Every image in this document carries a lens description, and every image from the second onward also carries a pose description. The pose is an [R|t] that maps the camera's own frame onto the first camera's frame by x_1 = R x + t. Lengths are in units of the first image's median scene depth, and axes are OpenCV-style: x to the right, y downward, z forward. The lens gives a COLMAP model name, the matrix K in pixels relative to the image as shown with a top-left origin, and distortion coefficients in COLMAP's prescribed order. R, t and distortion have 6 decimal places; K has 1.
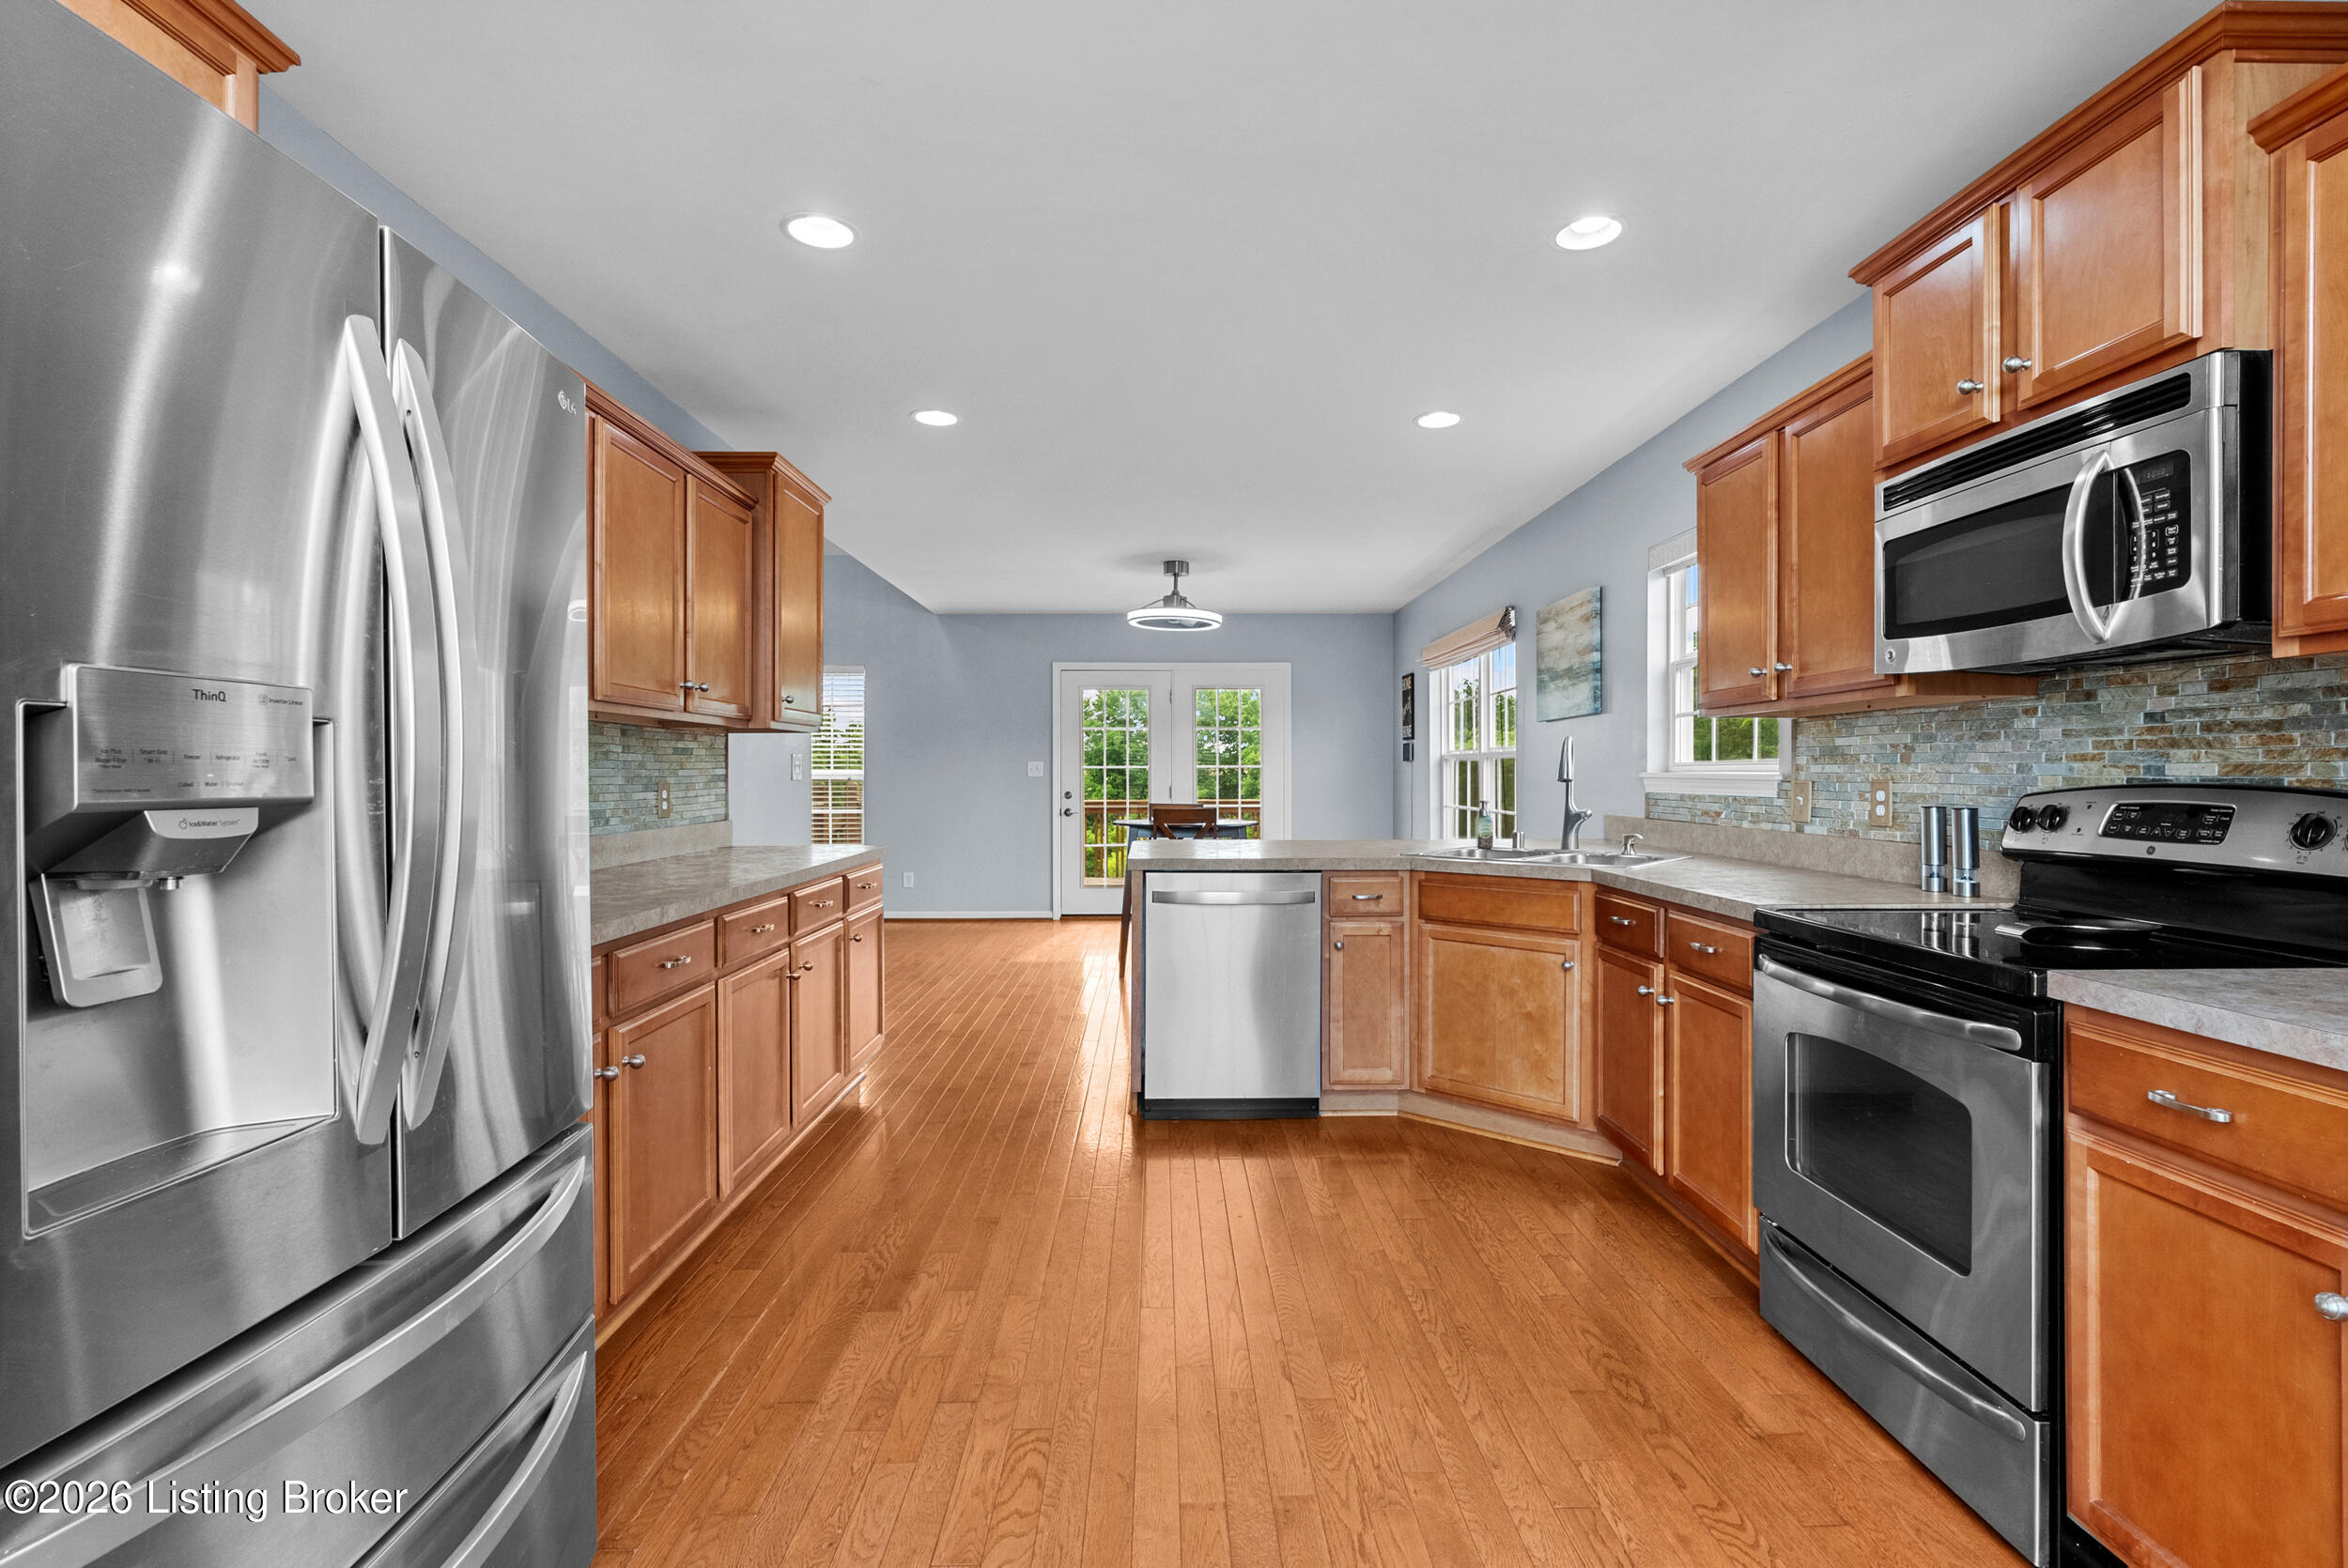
lens RADIAL K [[1078.9, 0, 1169.3], [0, 1078.9, 781.6], [0, 0, 1]] dist [-0.006428, 0.001909]
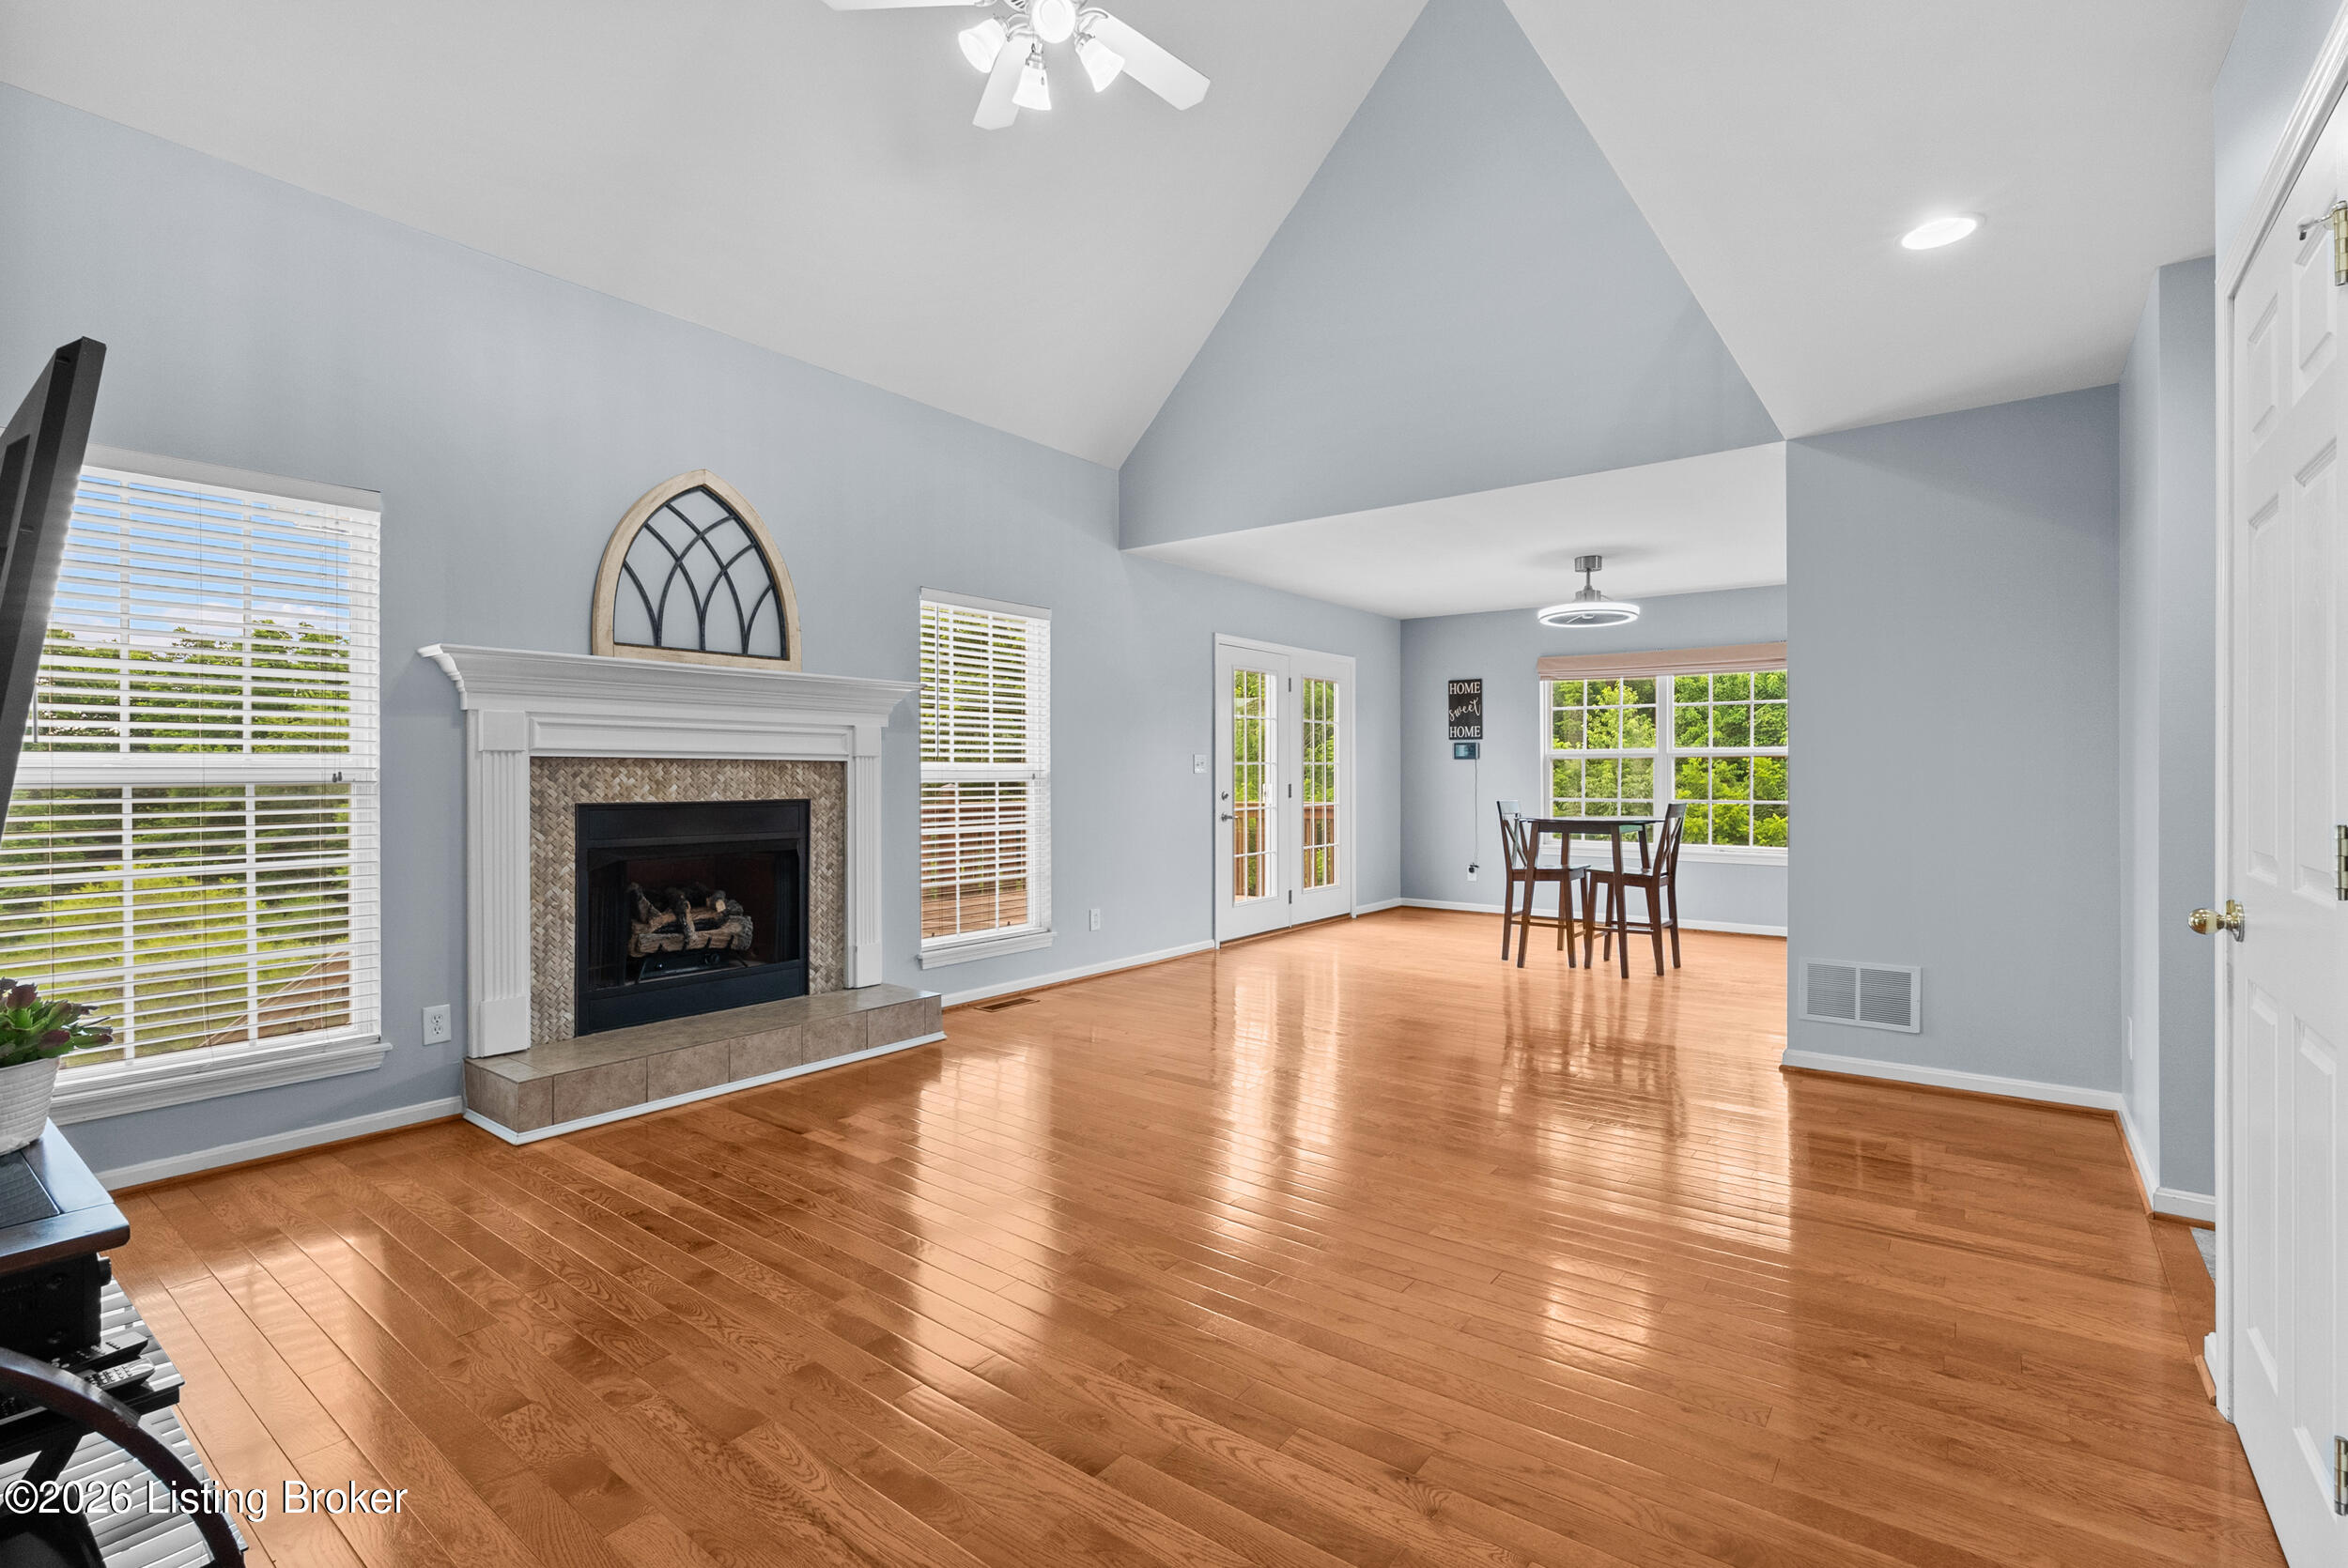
lens RADIAL K [[1078.9, 0, 1160.4], [0, 1078.9, 775.6], [0, 0, 1]] dist [-0.006428, 0.001909]
pose [[0.625880, -0.000685, 0.779919, -2.662583], [0.003834, 0.999990, -0.002199, -0.005568], [-0.779910, 0.004366, 0.625876, 1.815791]]
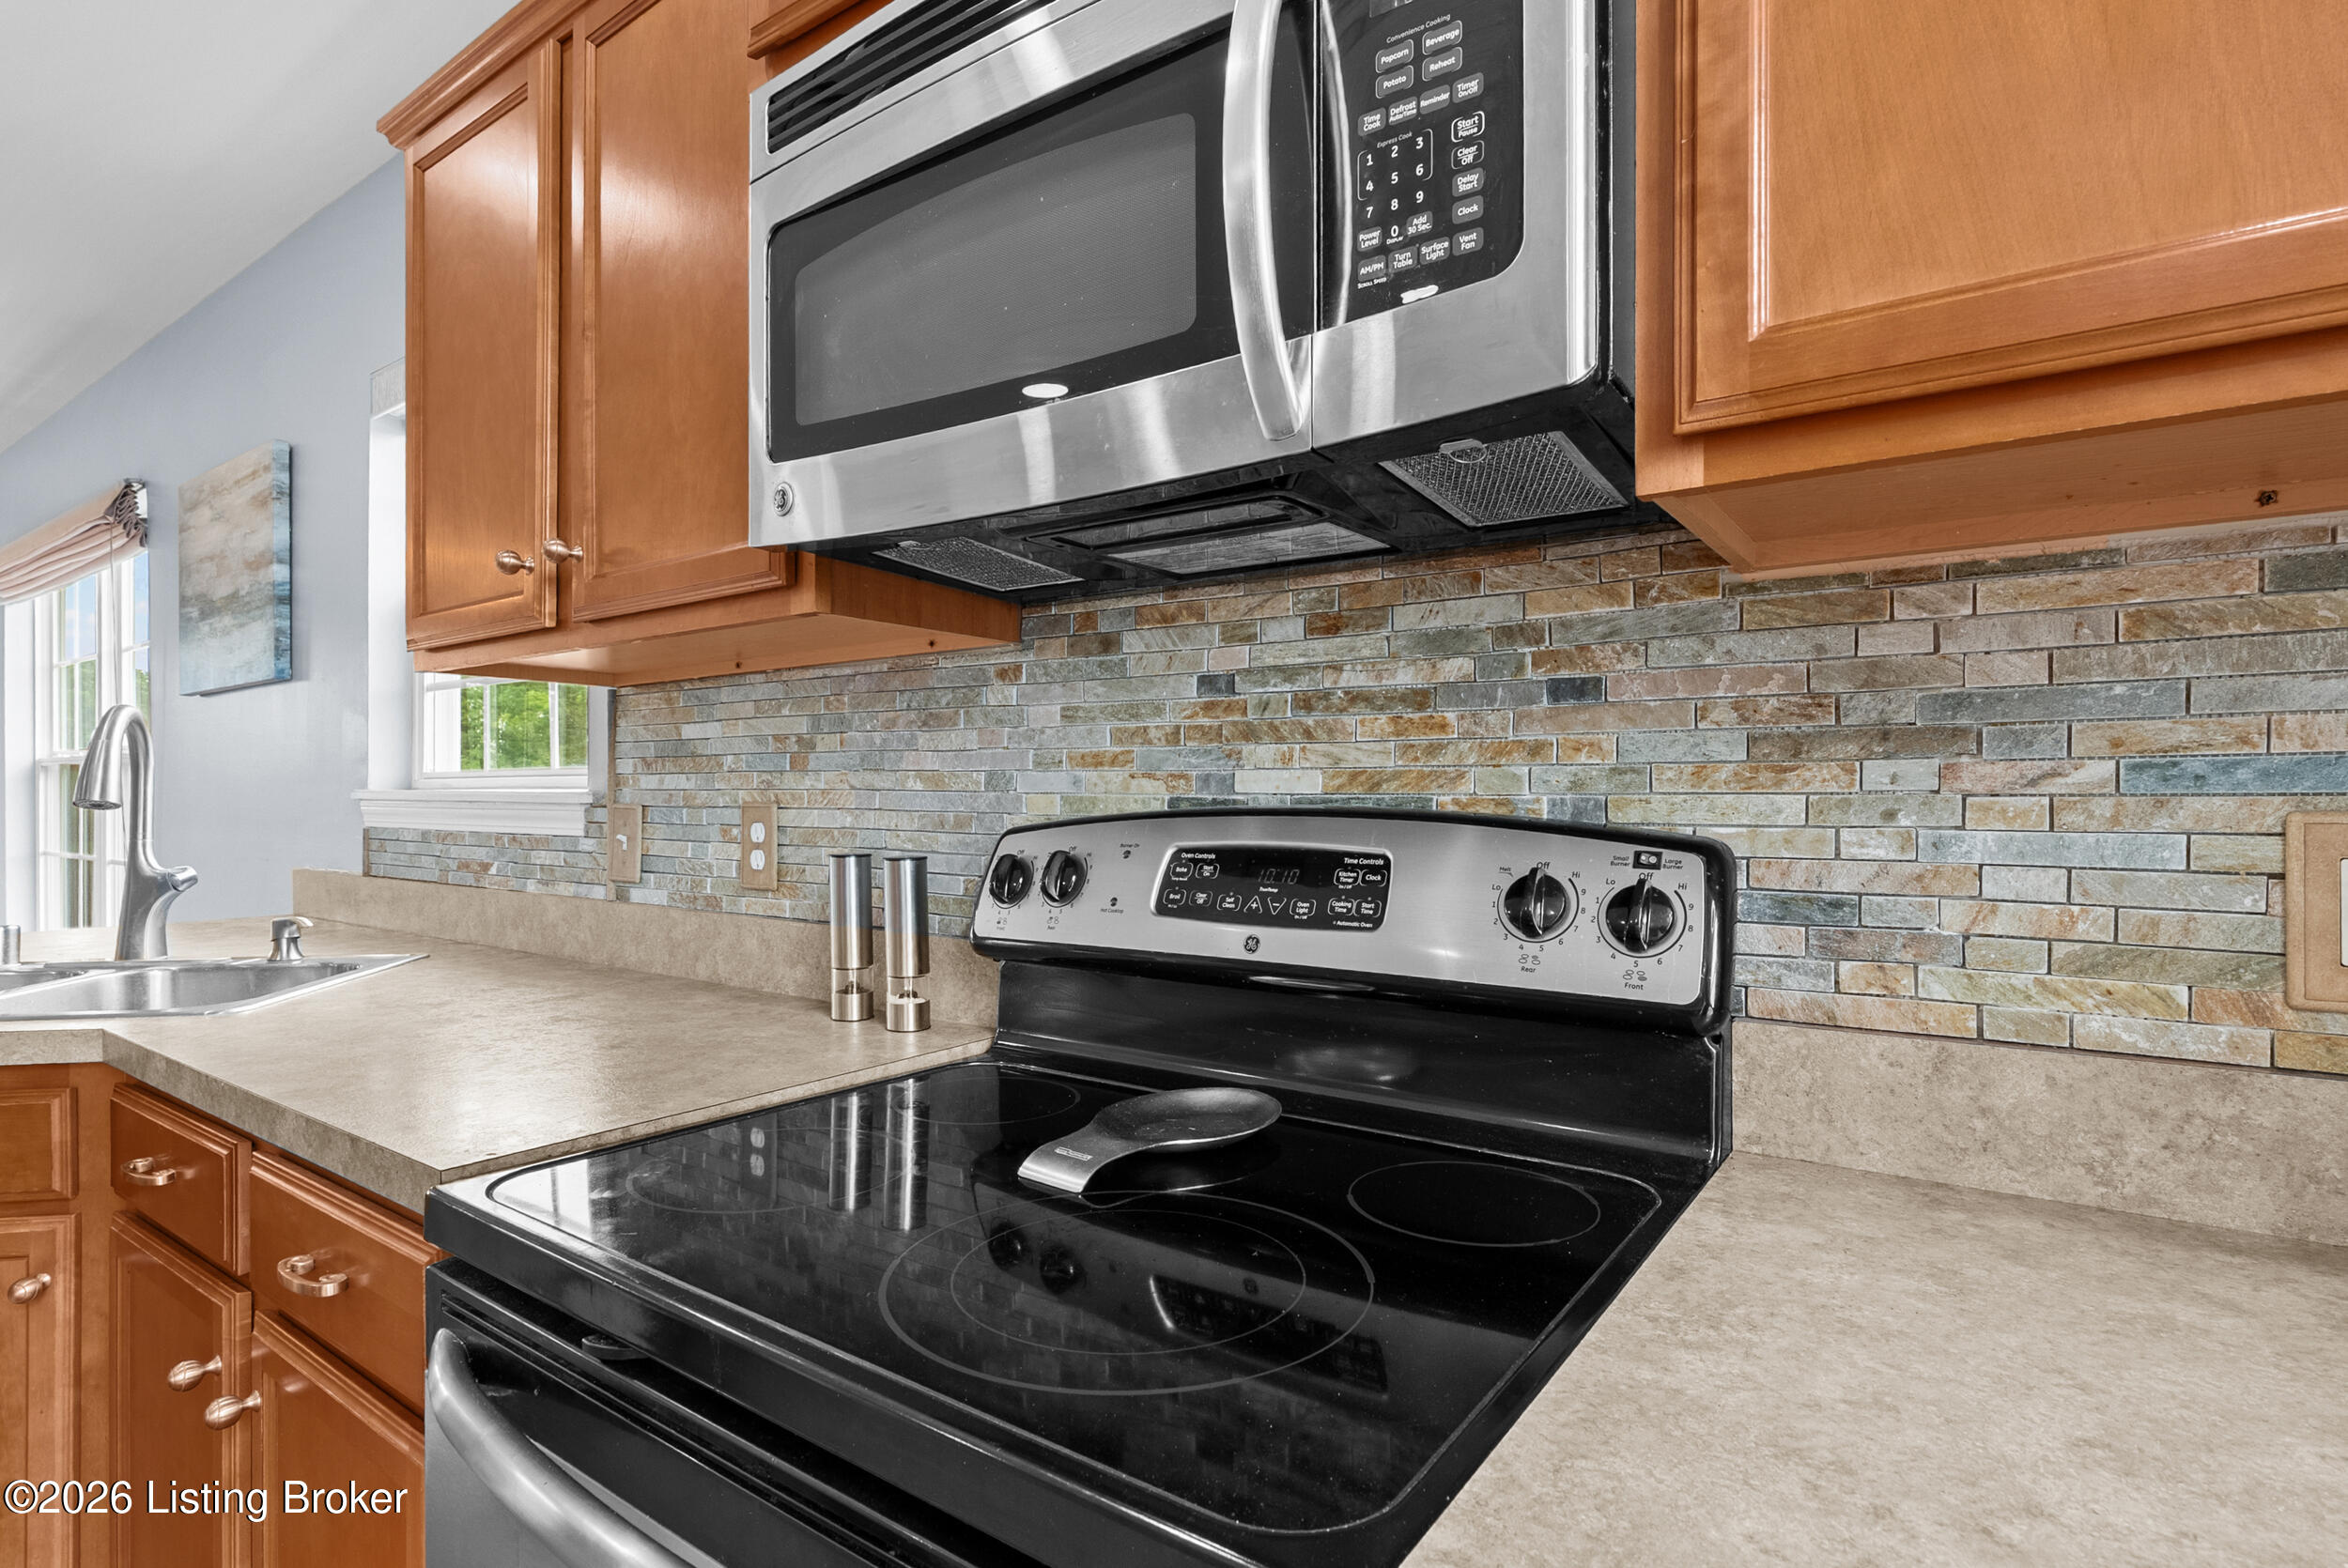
lens RADIAL K [[1173.3, 0, 1180.6], [0, 1173.3, 789.8], [0, 0, 1]] dist [0.001539, 0.001109]
pose [[0.594225, 0.006752, 0.804271, 0.356747], [0.004046, 0.999927, -0.011384, -0.000538], [-0.804289, 0.010019, 0.594154, 0.545816]]
